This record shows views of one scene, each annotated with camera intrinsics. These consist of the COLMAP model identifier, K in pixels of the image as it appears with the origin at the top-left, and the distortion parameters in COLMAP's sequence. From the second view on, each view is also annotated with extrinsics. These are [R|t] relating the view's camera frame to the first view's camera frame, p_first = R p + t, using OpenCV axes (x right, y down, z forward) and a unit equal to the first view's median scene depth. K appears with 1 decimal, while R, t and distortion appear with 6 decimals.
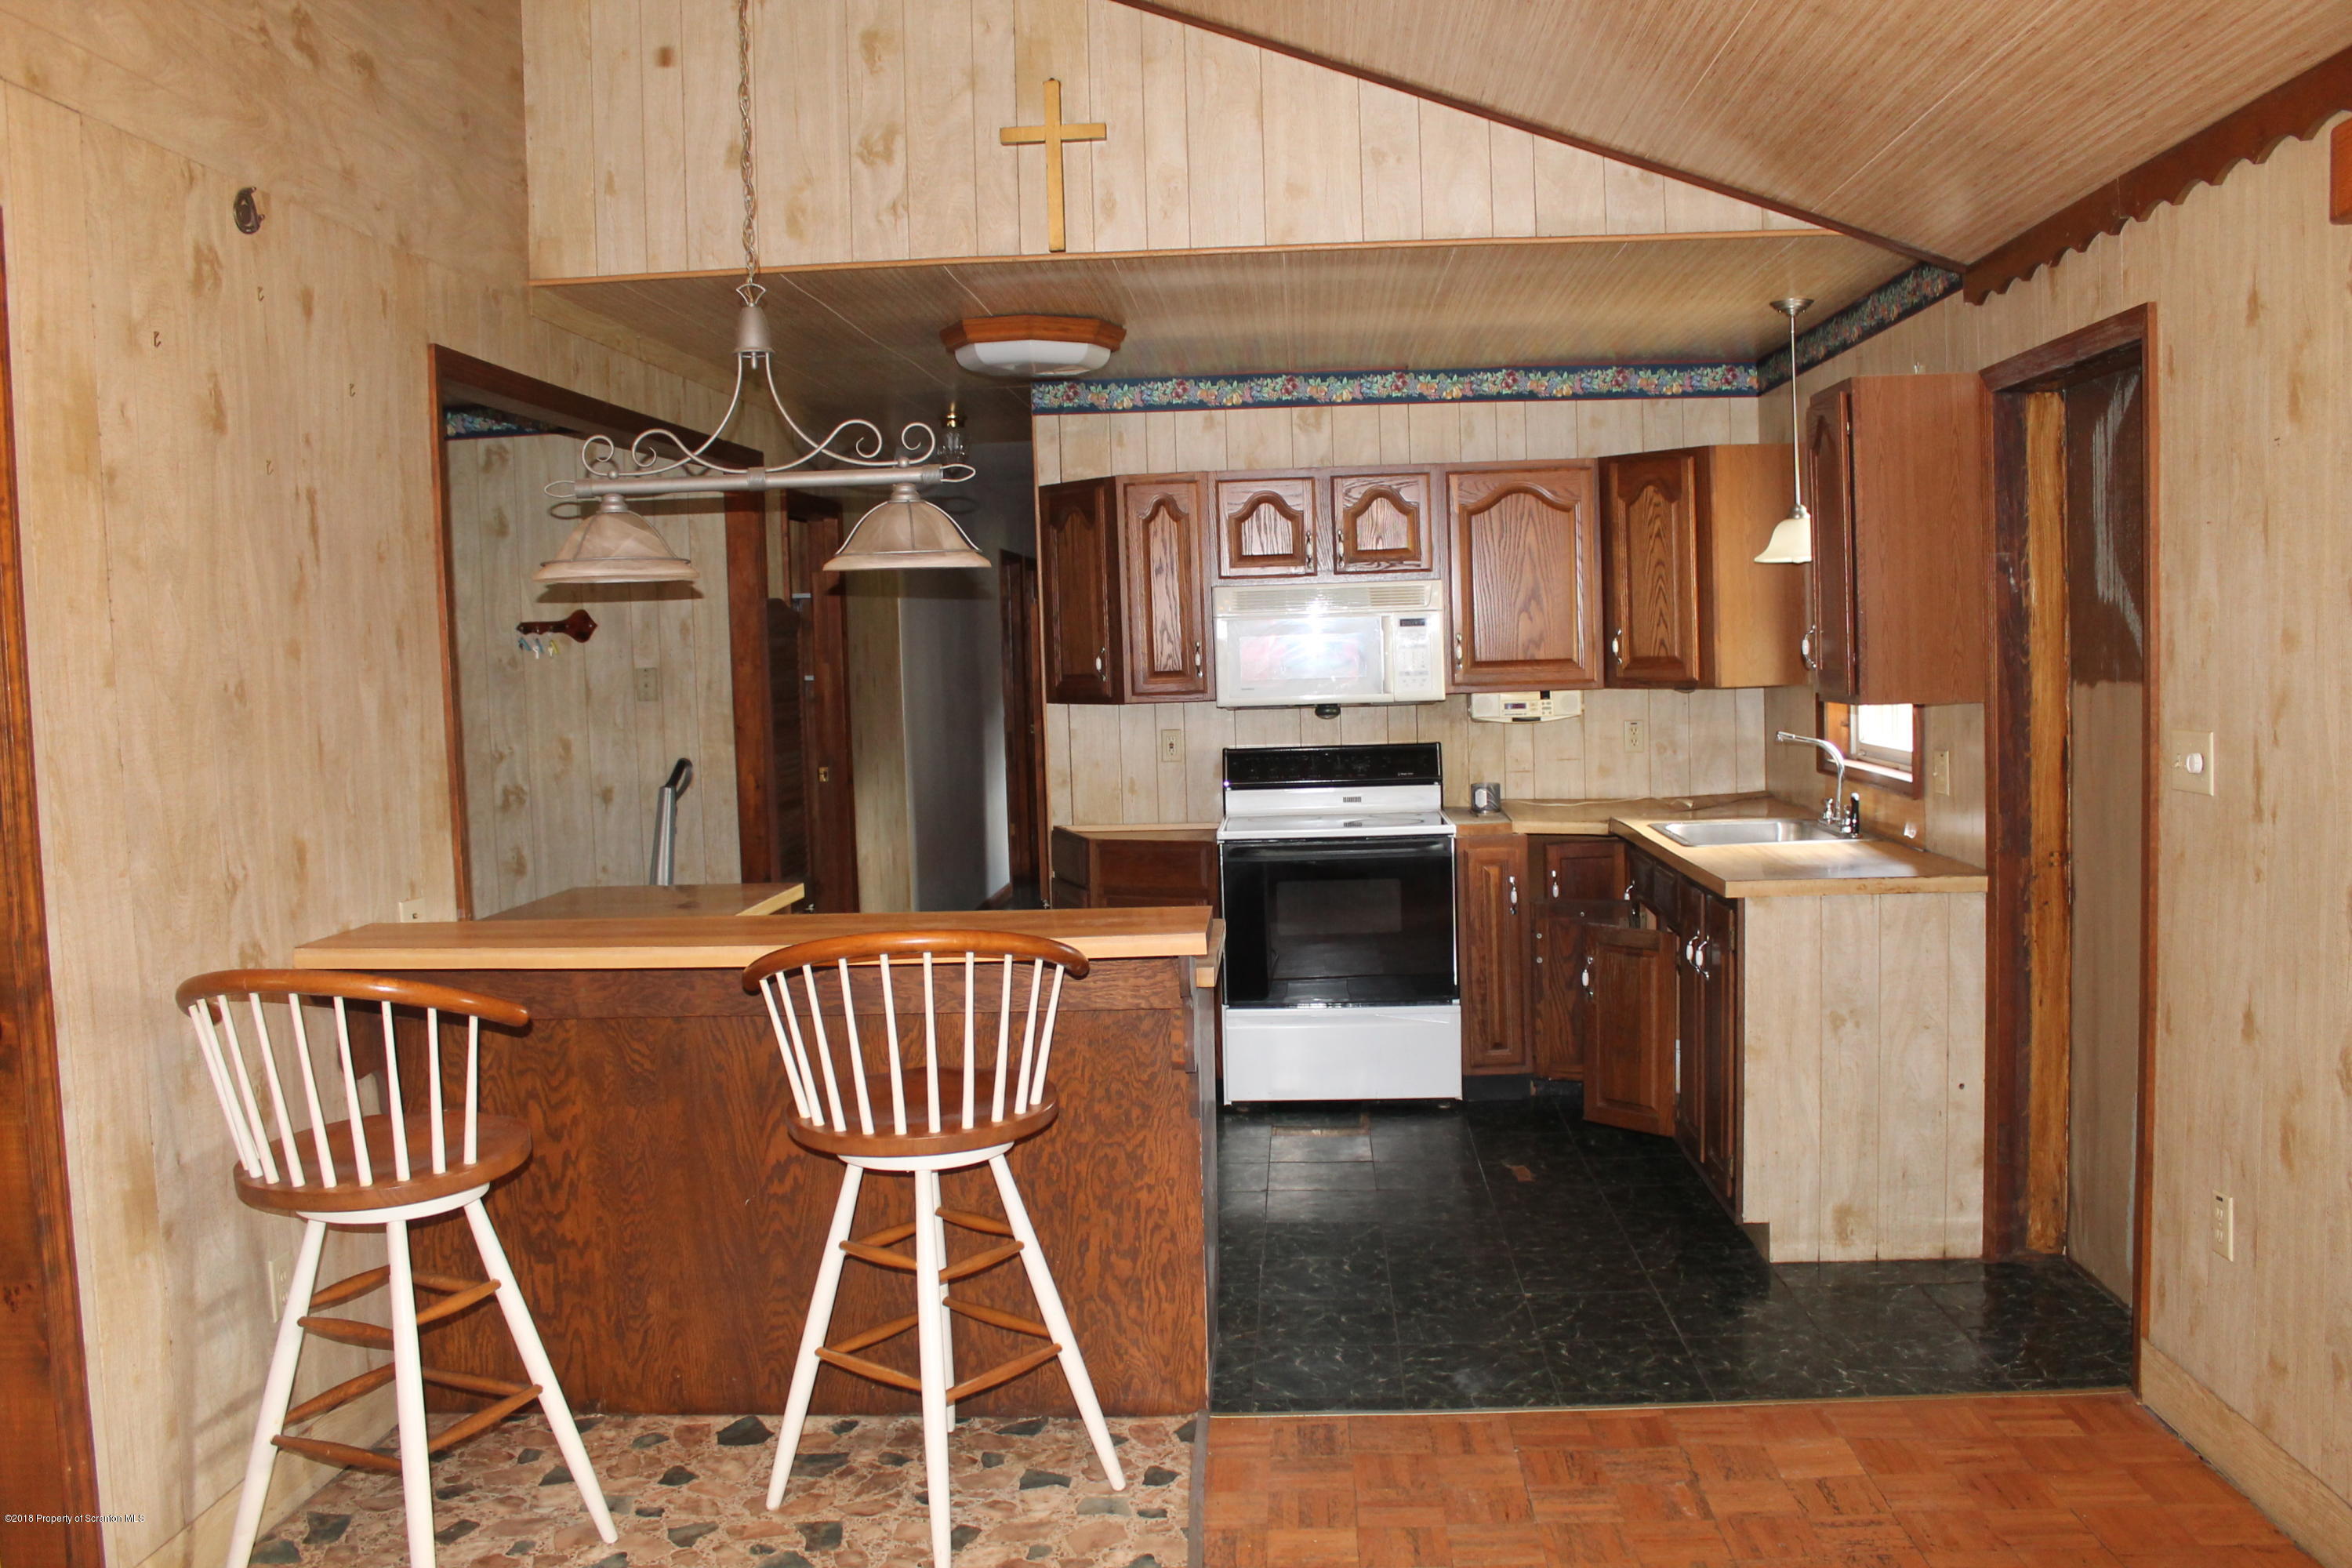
lens RADIAL K [[2014.1, 0, 1183.4], [0, 2014.1, 770.5], [0, 0, 1]] dist [-0.044538, 0.017664]
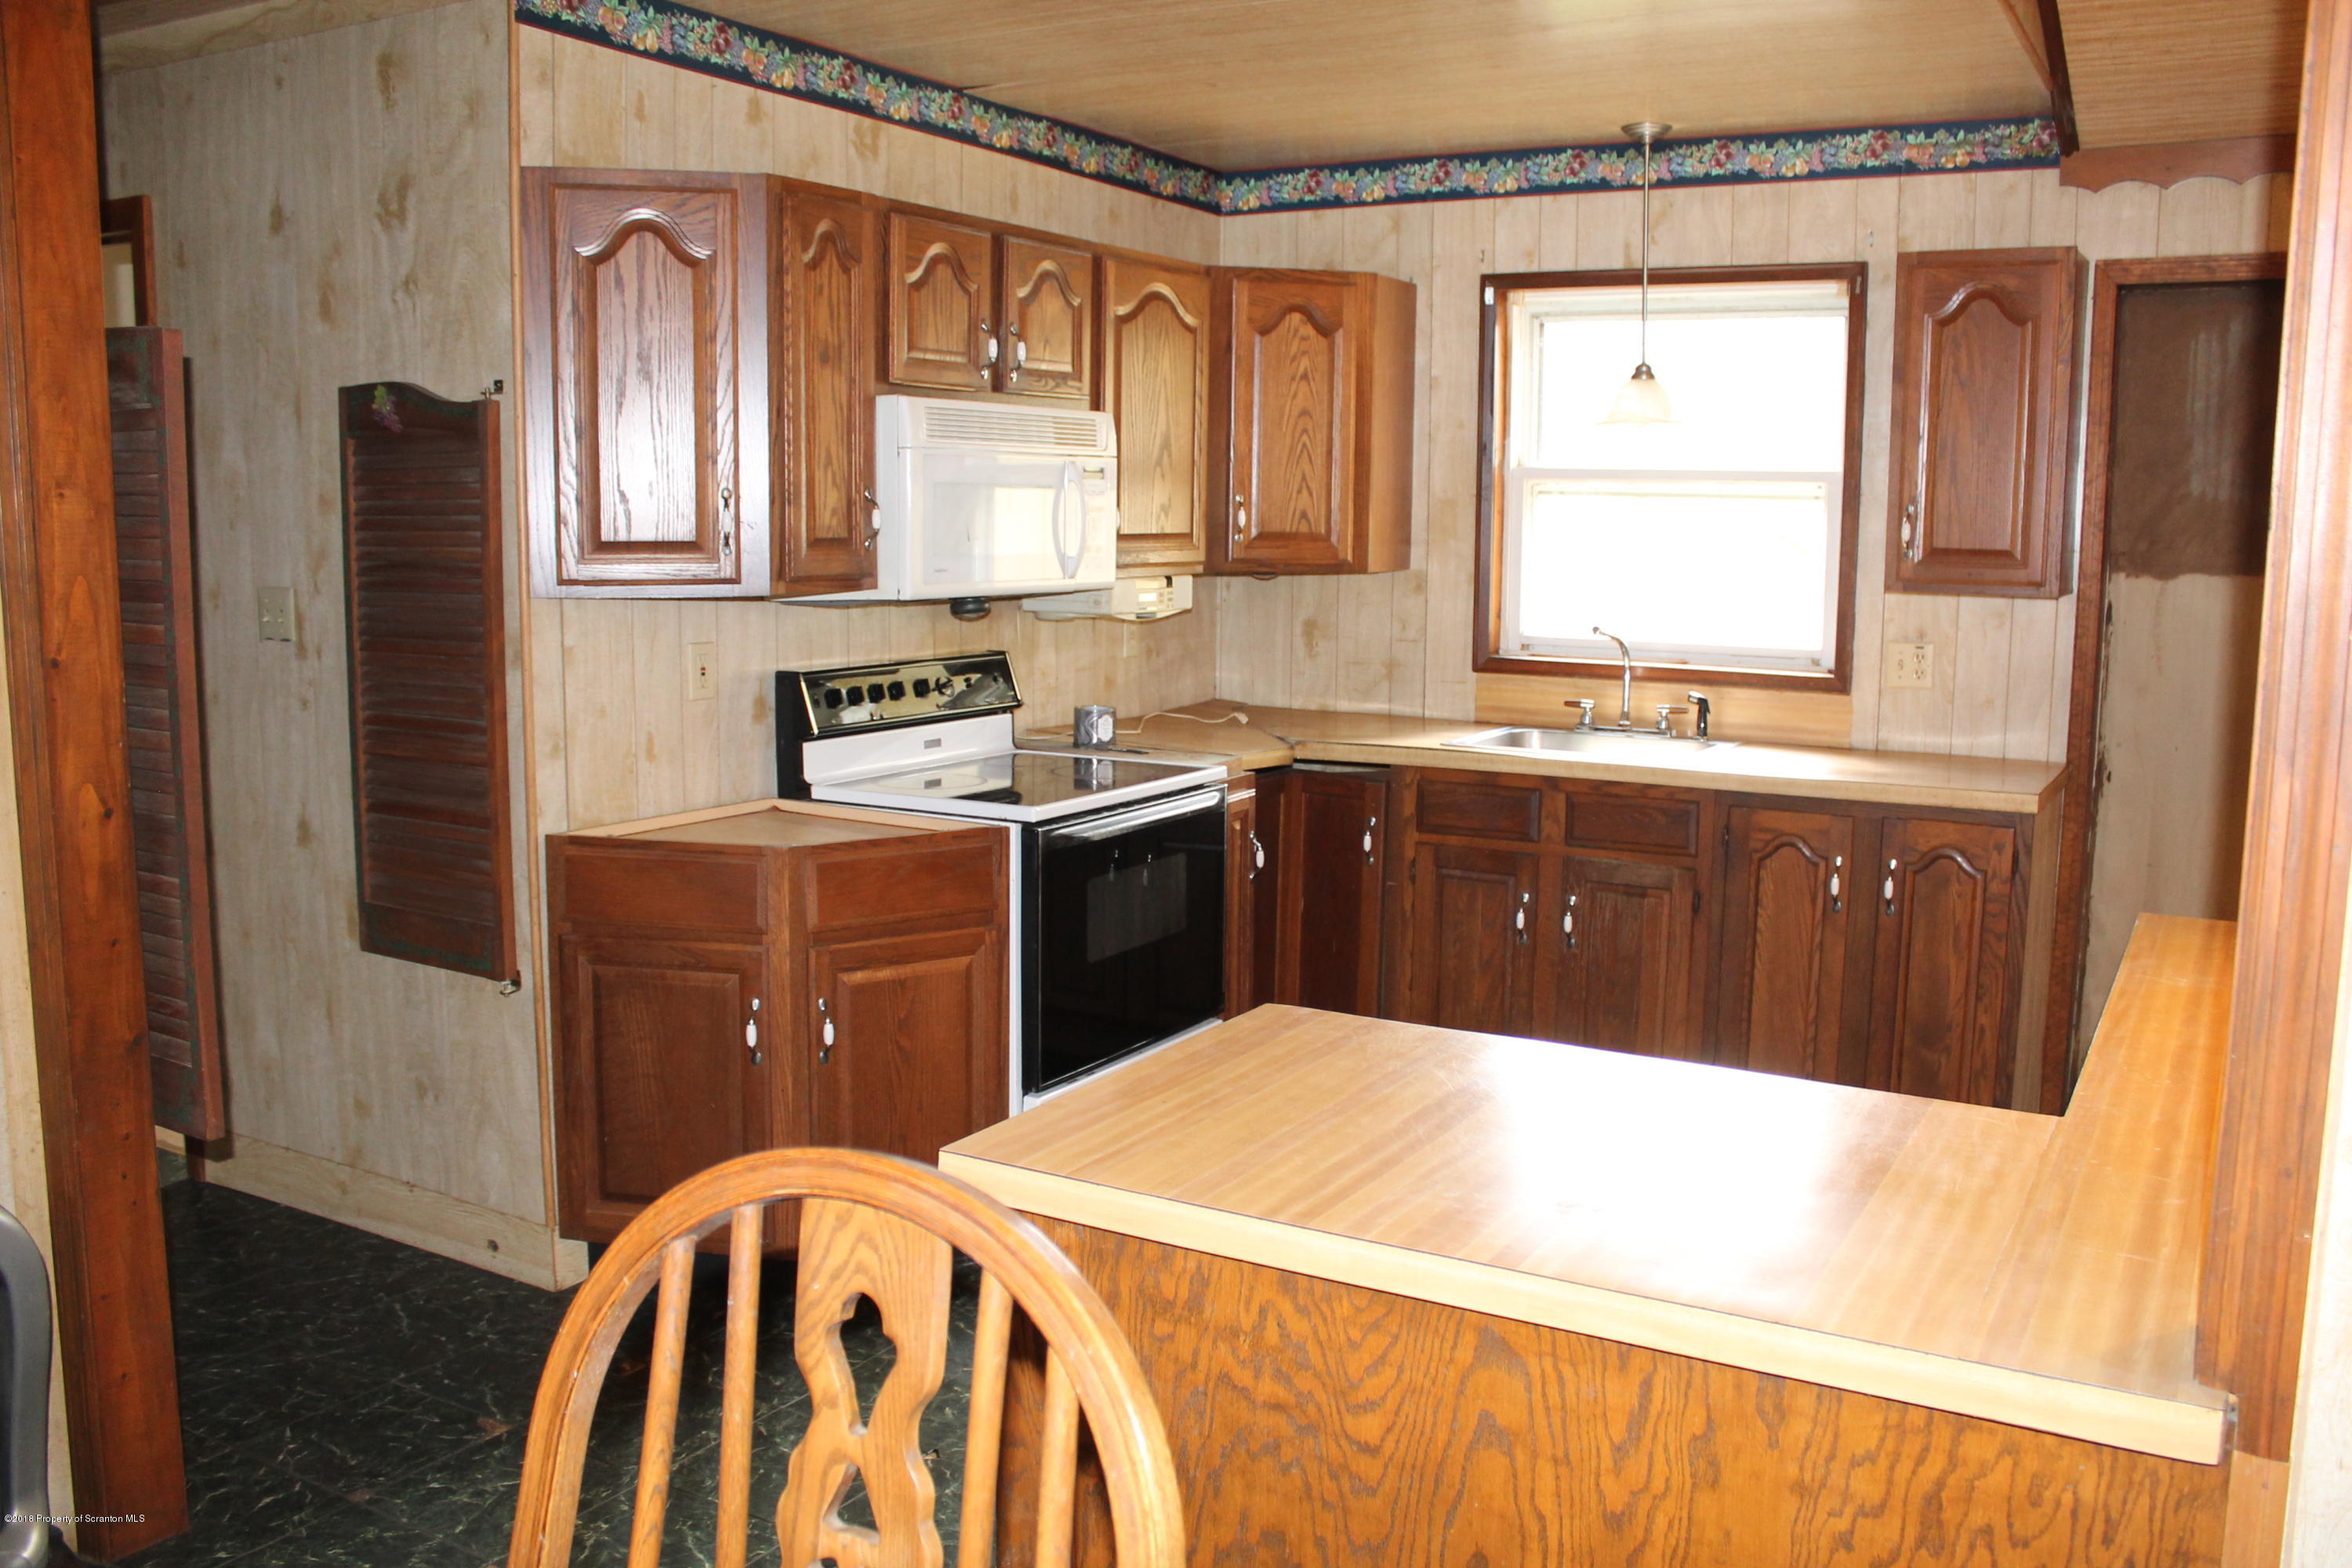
lens RADIAL K [[2014.1, 0, 1170.5], [0, 2014.1, 801.3], [0, 0, 1]] dist [-0.044538, 0.017664]
pose [[0.462955, -0.092208, 0.881573, -0.460507], [0.042600, 0.995740, 0.081779, -0.017151], [-0.885358, -0.000305, 0.464910, 0.632189]]
